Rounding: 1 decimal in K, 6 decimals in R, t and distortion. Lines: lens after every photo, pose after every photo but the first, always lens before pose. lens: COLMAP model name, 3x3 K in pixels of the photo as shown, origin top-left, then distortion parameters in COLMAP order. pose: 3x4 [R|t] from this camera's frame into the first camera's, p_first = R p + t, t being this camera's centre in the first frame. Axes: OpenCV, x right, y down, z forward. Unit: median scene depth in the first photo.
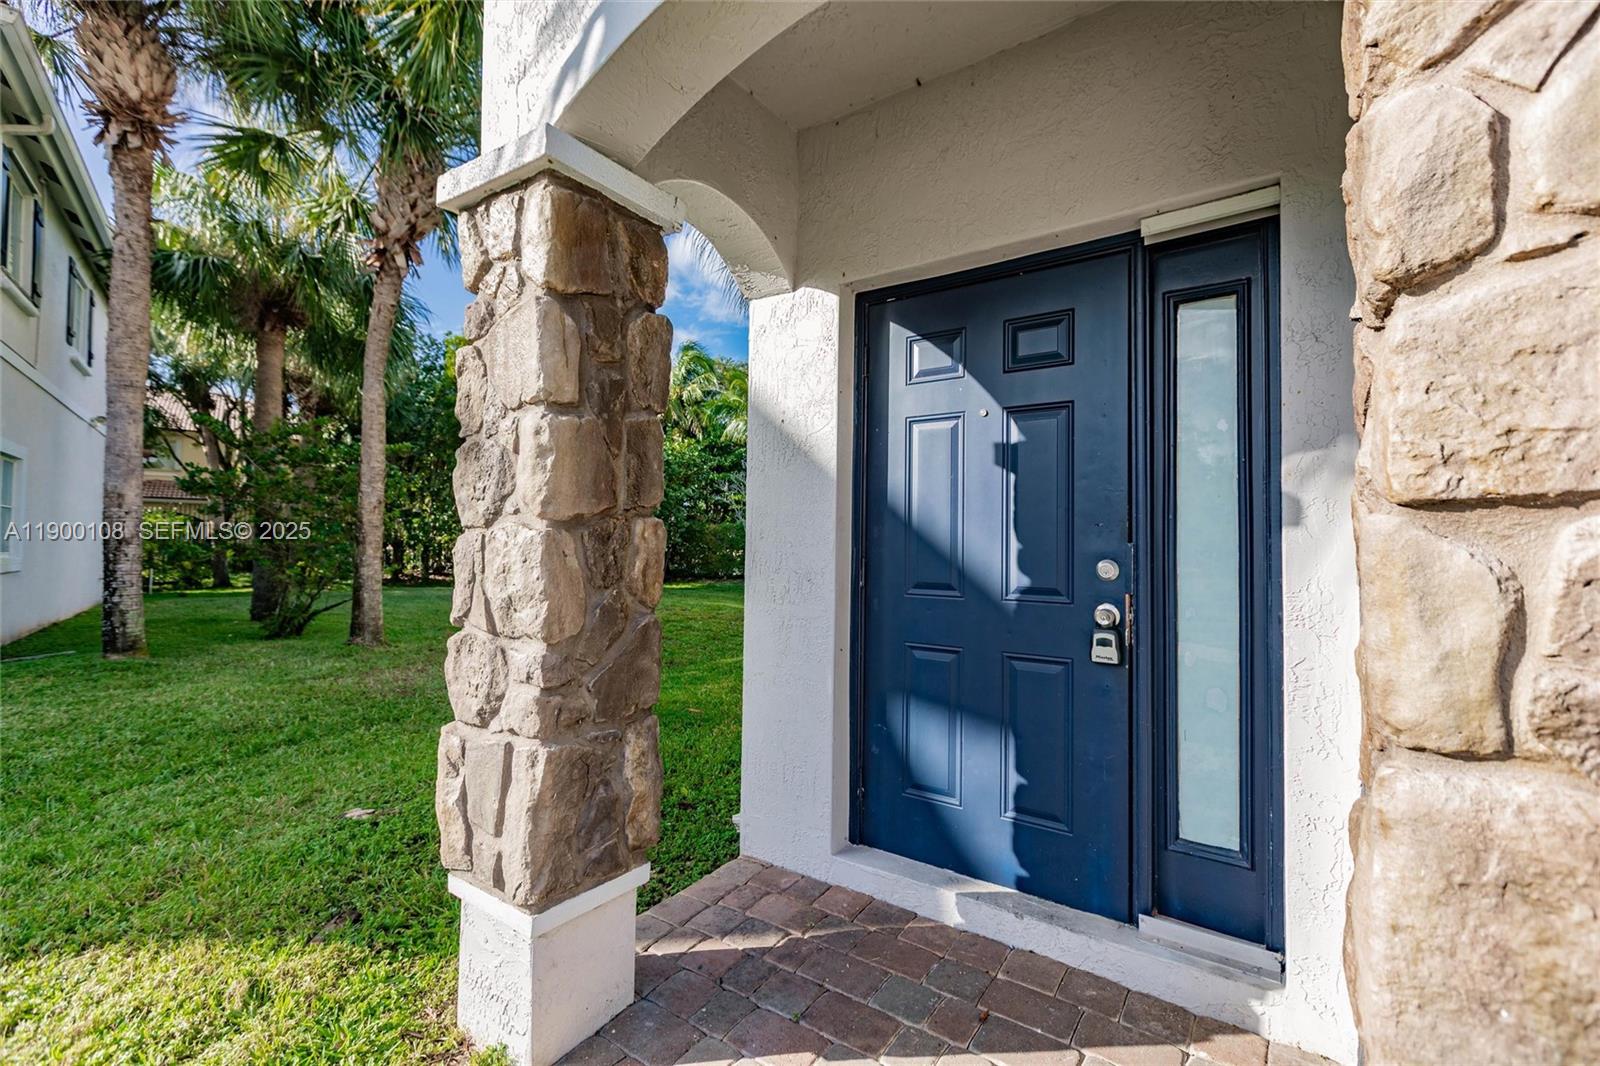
lens RADIAL K [[695.2, 0, 800.4], [0, 695.2, 525.4], [0, 0, 1]] dist [-0.000581, -0.000356]
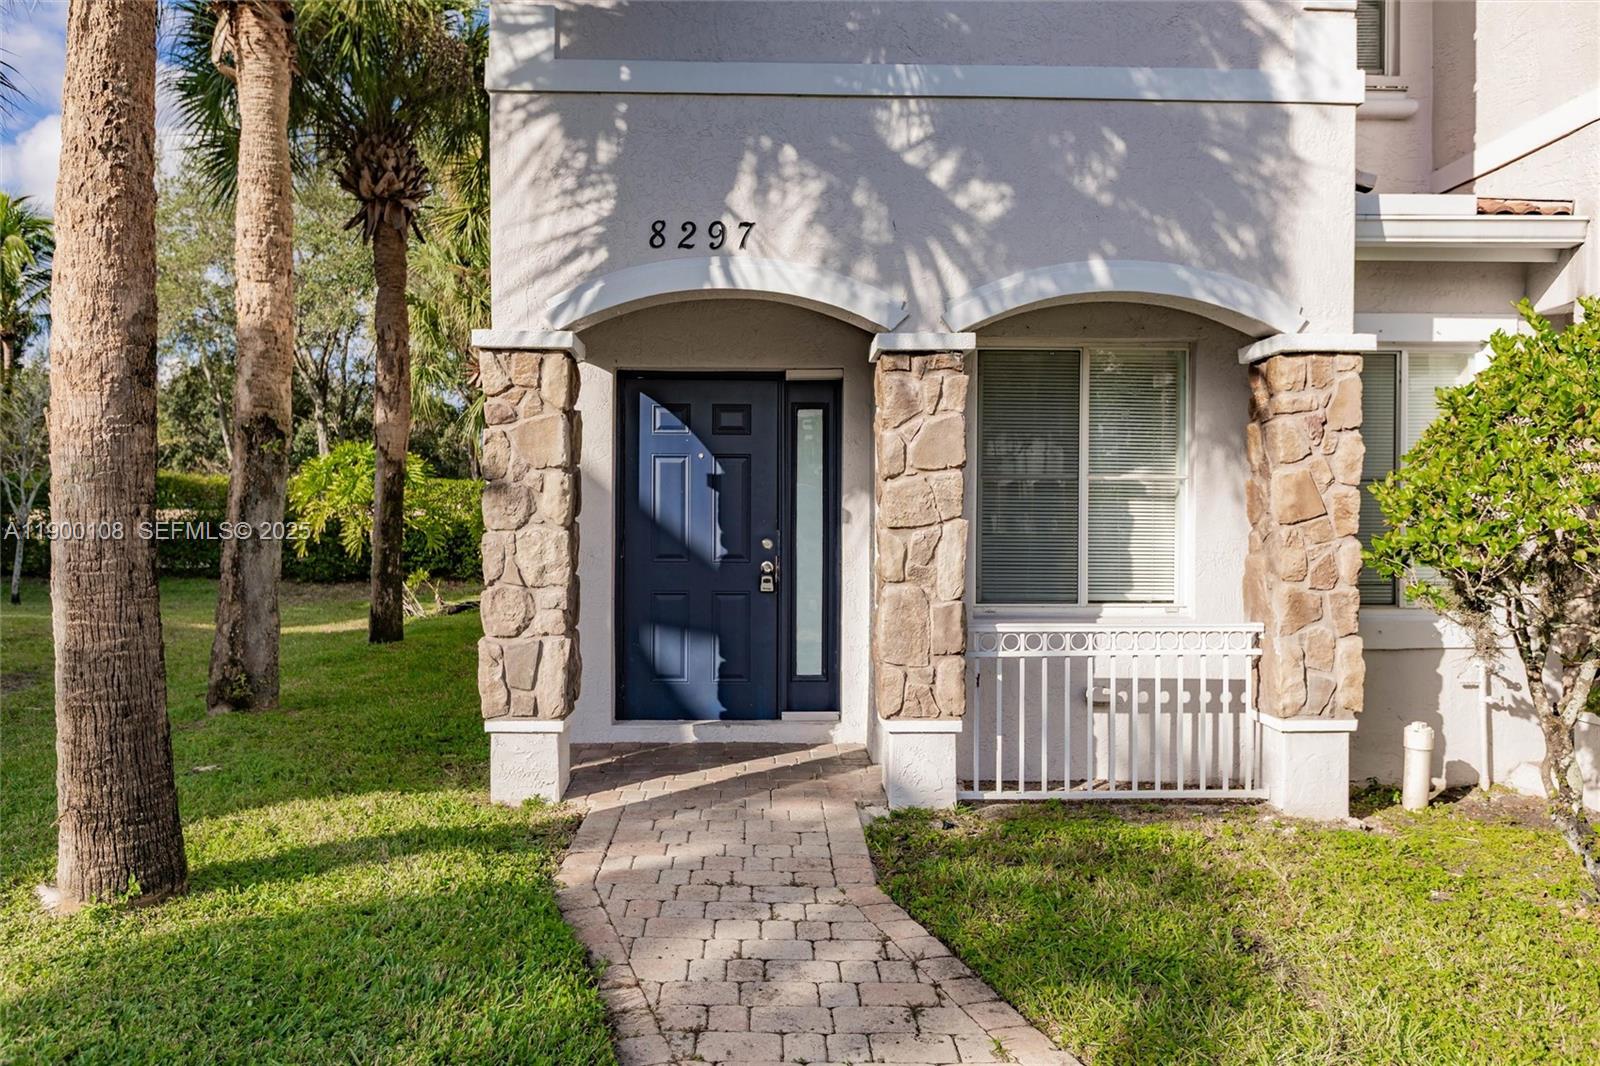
lens RADIAL K [[1115.6, 0, 788.7], [0, 1115.6, 536.2], [0, 0, 1]] dist [0.005006, -0.004233]
pose [[0.794805, -0.022166, 0.606460, -1.413899], [-0.010536, 0.998678, 0.050310, -0.116777], [-0.606774, -0.046376, 0.793520, -1.524686]]
